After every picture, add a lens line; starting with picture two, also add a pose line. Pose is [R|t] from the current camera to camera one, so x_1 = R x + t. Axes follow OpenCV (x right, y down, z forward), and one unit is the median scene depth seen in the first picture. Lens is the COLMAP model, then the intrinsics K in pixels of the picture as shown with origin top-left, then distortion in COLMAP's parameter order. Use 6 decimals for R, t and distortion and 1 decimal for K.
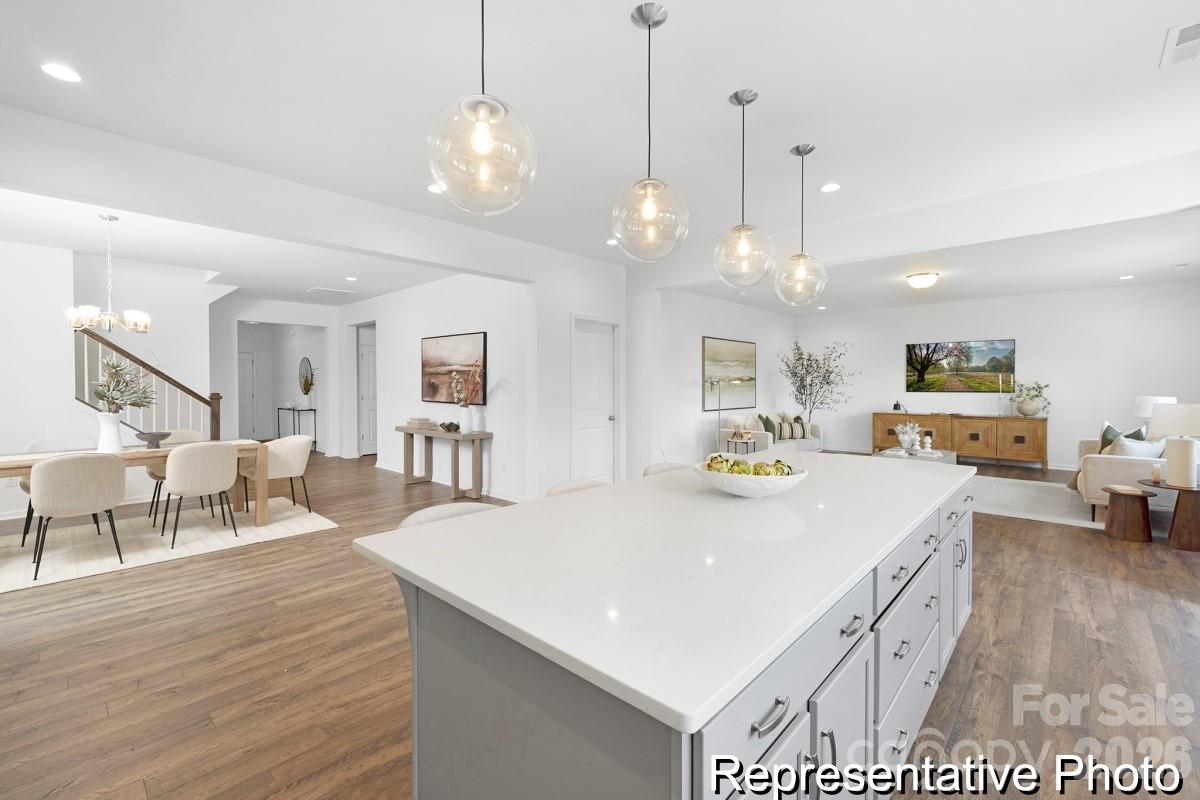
lens RADIAL K [[513.6, 0, 612.7], [0, 513.6, 390.5], [0, 0, 1]] dist [0.001239, -0.000041]
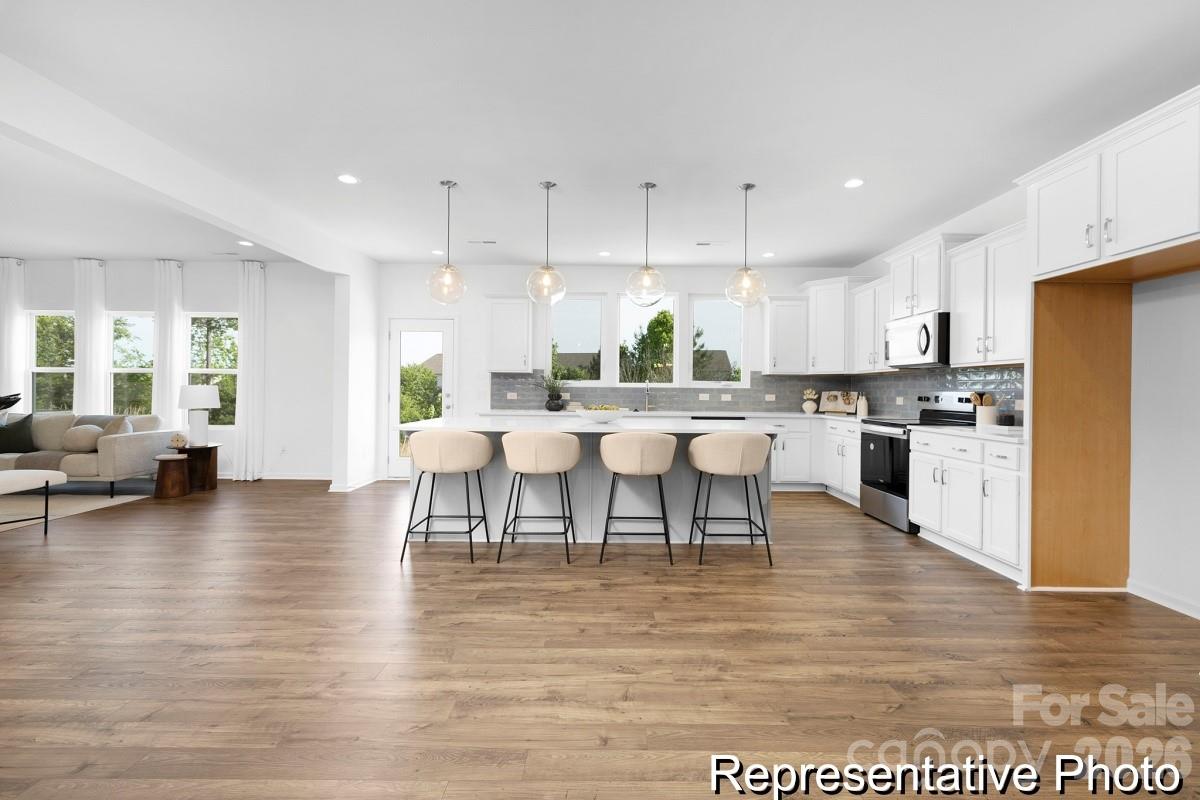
lens RADIAL K [[513.6, 0, 608.6], [0, 513.6, 391.6], [0, 0, 1]] dist [0.001239, -0.000041]
pose [[-0.672954, -0.011206, 0.739599, -0.660751], [0.006064, 0.999768, 0.020665, 0.032468], [-0.739659, 0.018391, -0.672730, 1.244301]]
